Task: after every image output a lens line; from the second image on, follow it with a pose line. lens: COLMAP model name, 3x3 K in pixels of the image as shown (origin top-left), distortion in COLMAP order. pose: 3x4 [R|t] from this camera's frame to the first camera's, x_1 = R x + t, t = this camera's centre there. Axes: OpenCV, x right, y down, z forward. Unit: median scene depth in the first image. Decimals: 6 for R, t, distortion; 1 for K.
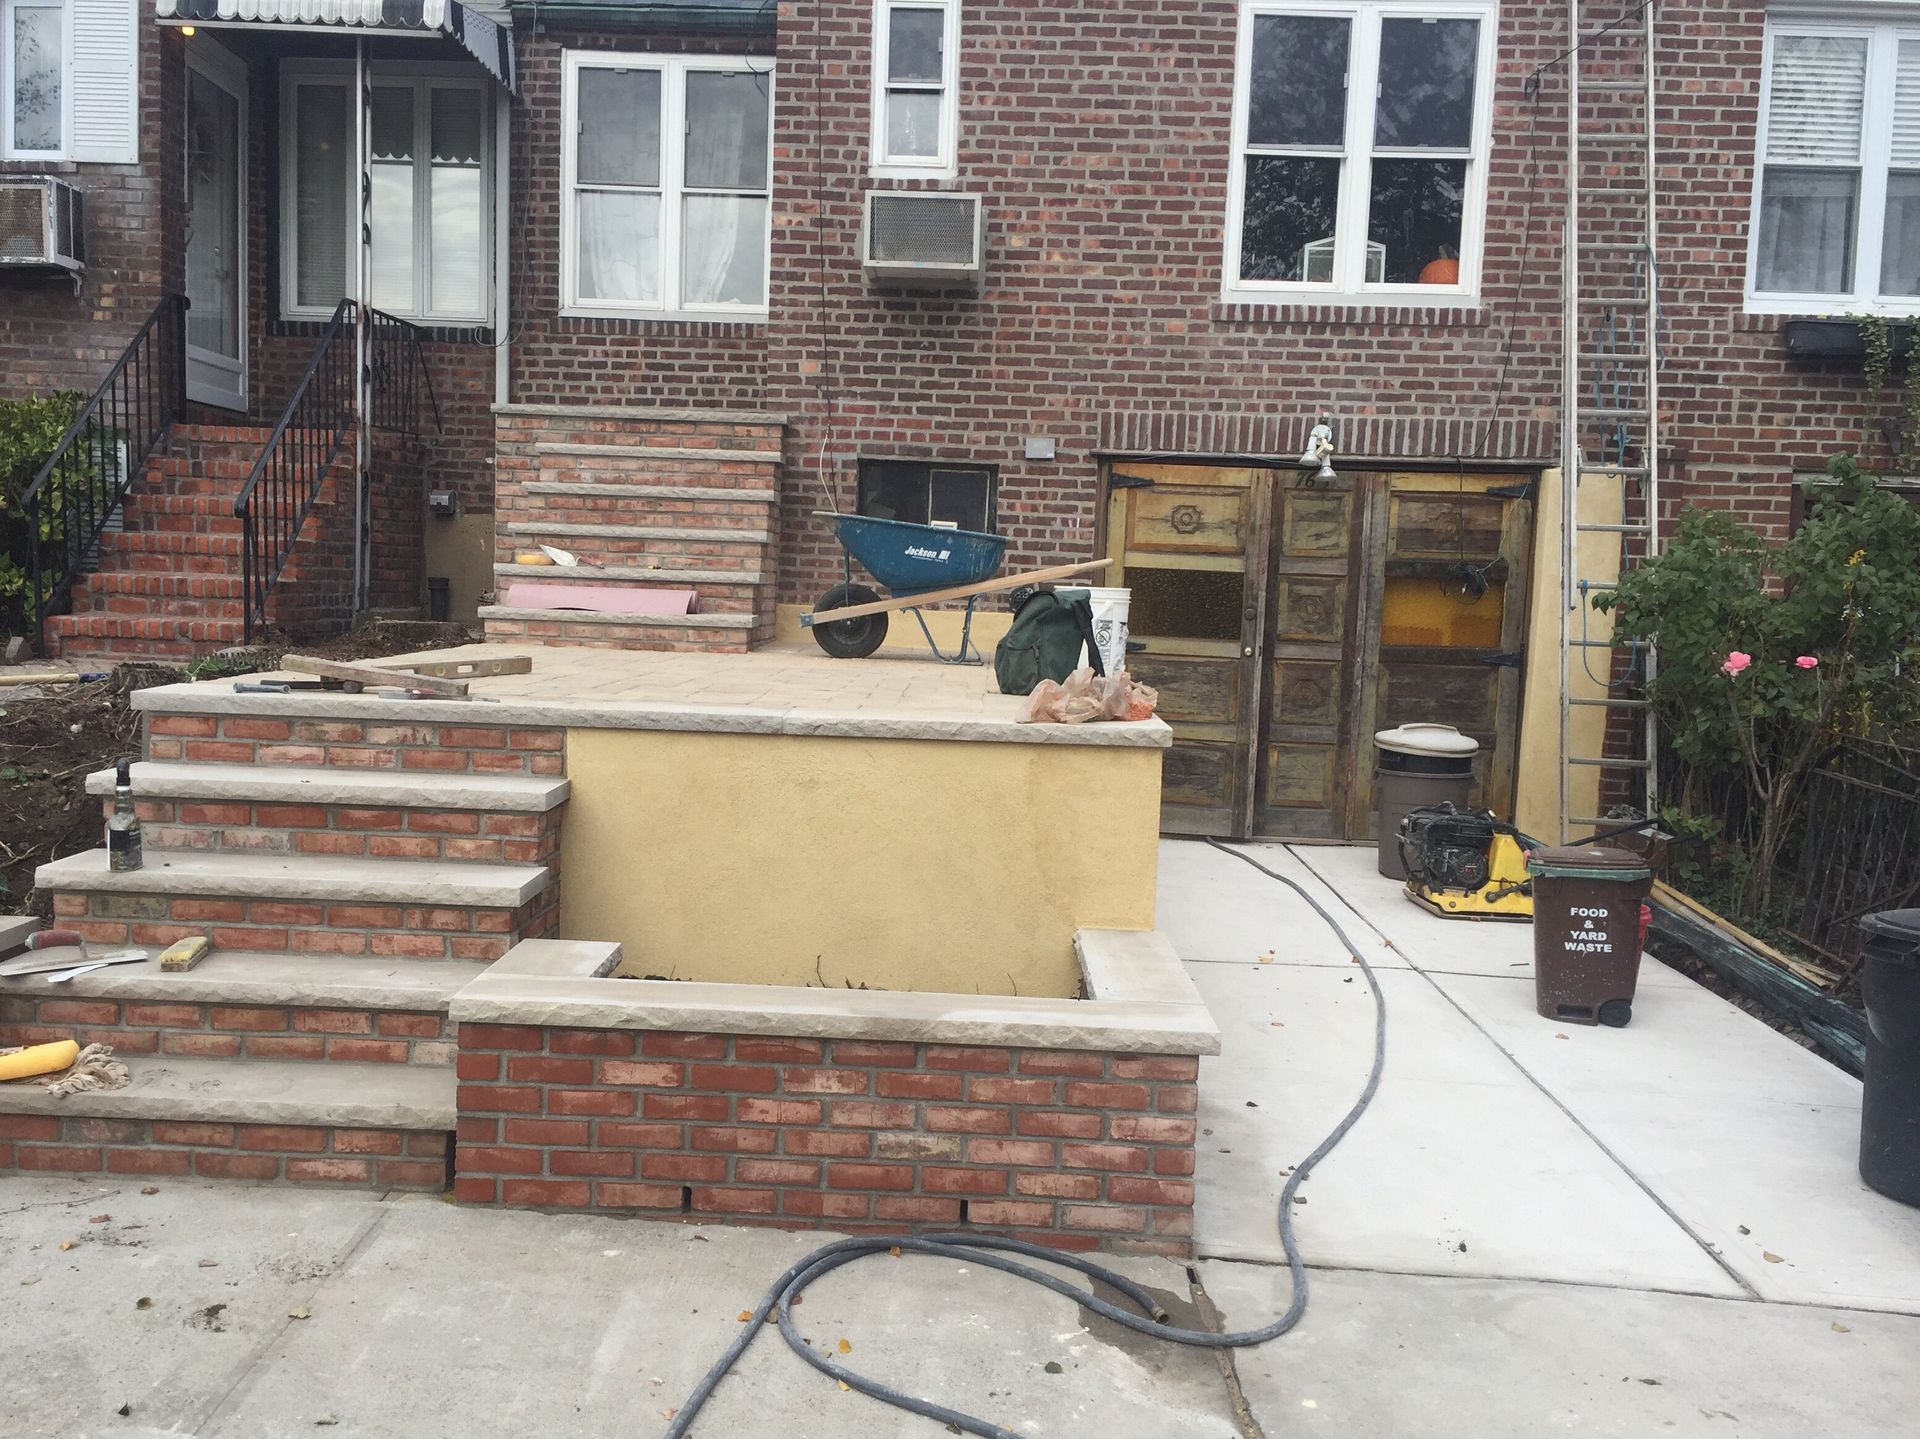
lens RADIAL K [[1652.5, 0, 1023.1], [0, 1652.5, 722.5], [0, 0, 1]] dist [0.044684, -0.016329]
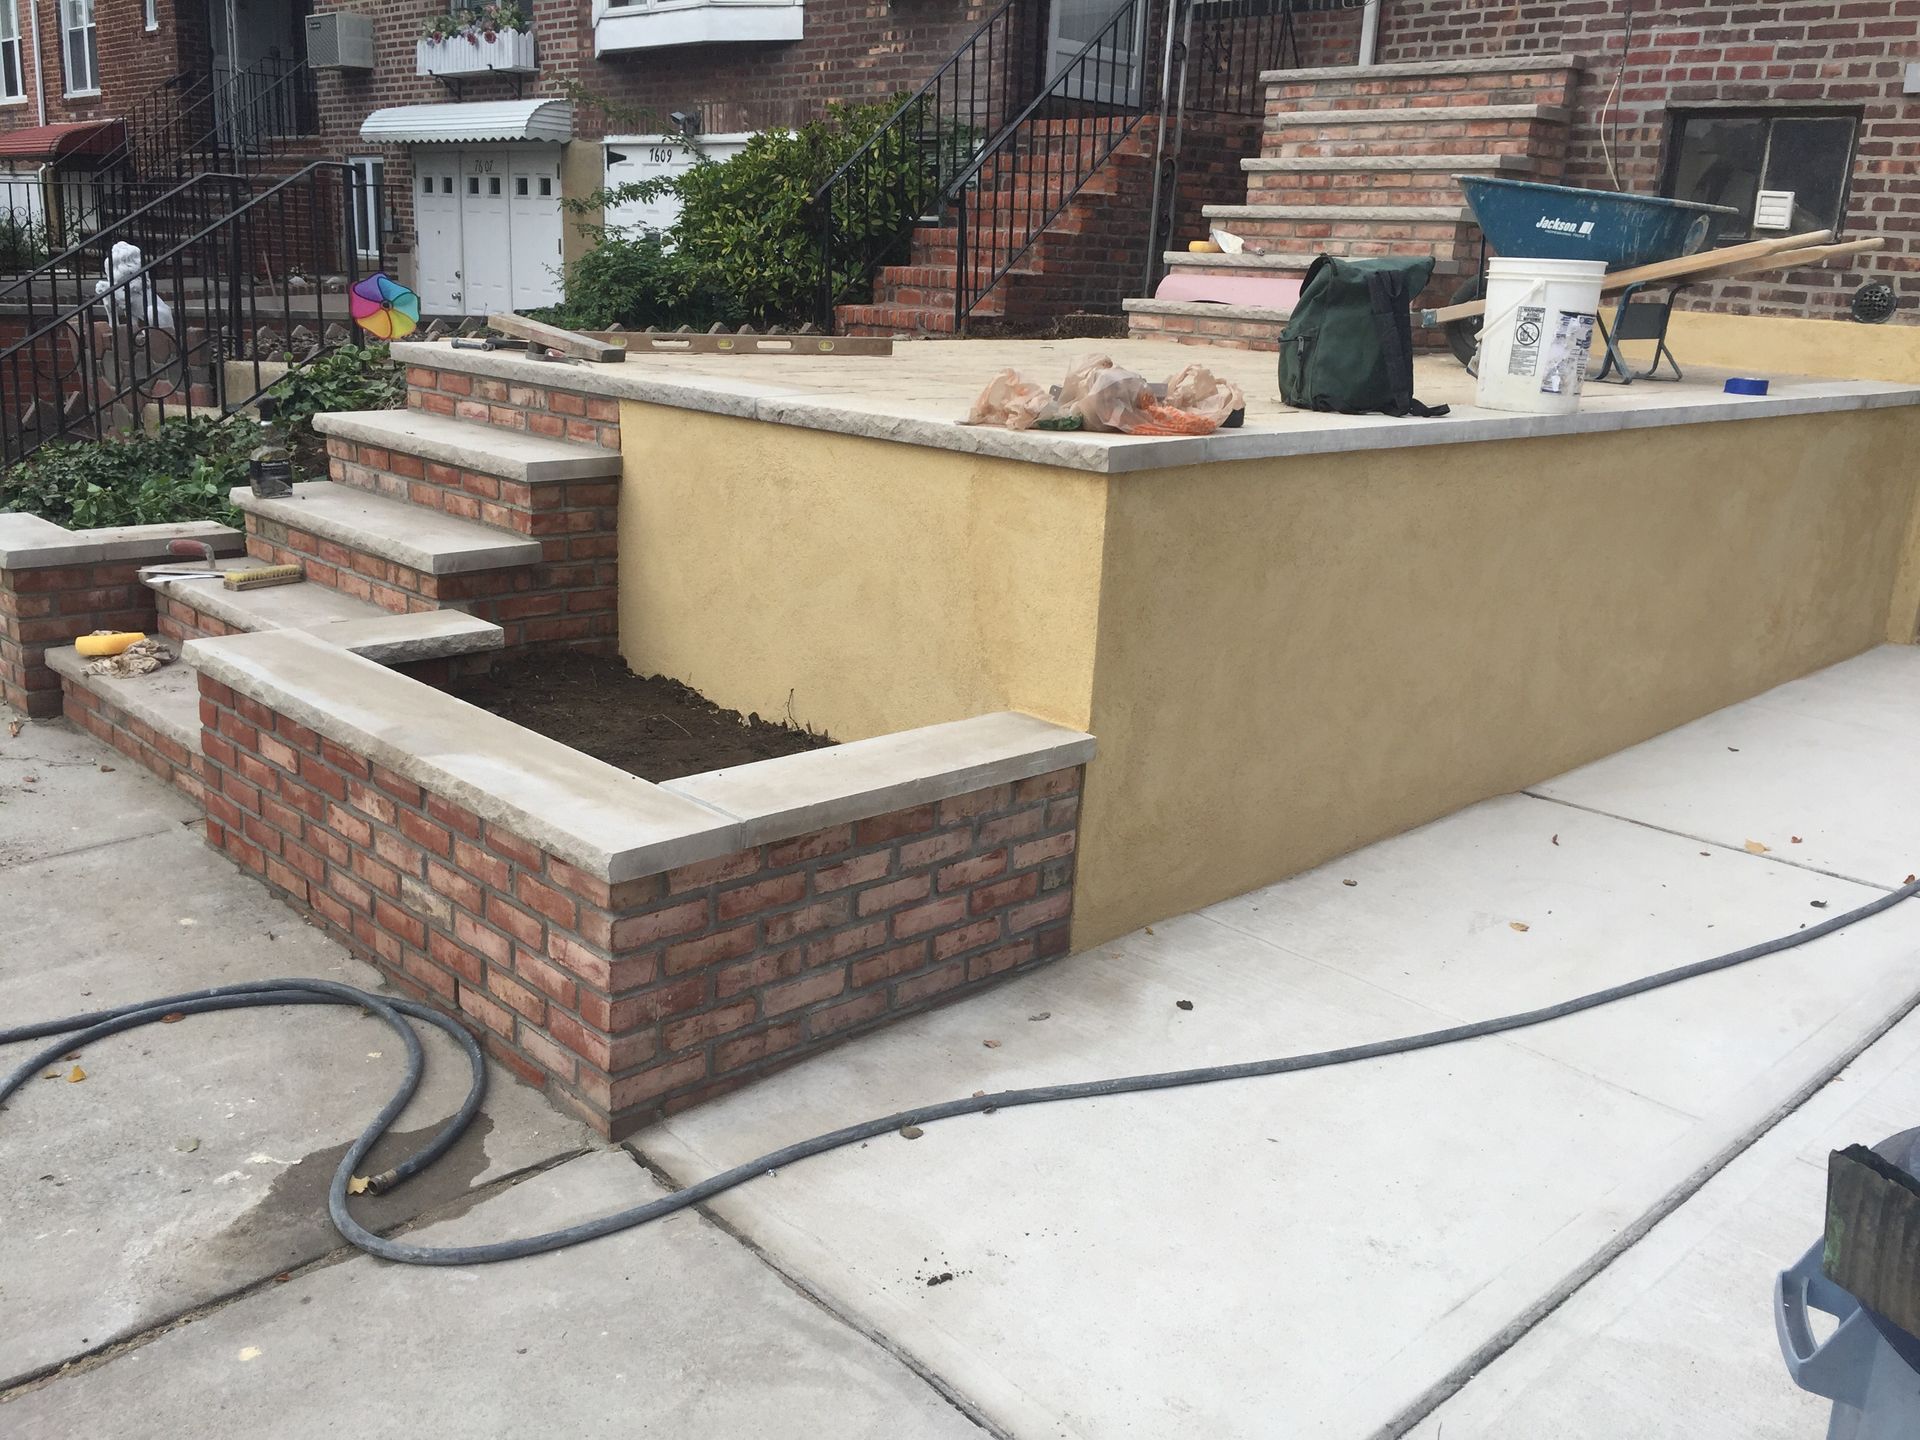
lens RADIAL K [[1659.8, 0, 960.0], [0, 1659.8, 720.0], [0, 0, 1]] dist [0.075305, -0.121707]
pose [[0.722785, 0.181178, -0.666900, 0.231975], [-0.074437, 0.979818, 0.185514, -0.003541], [0.687052, -0.084445, 0.721684, 0.201278]]
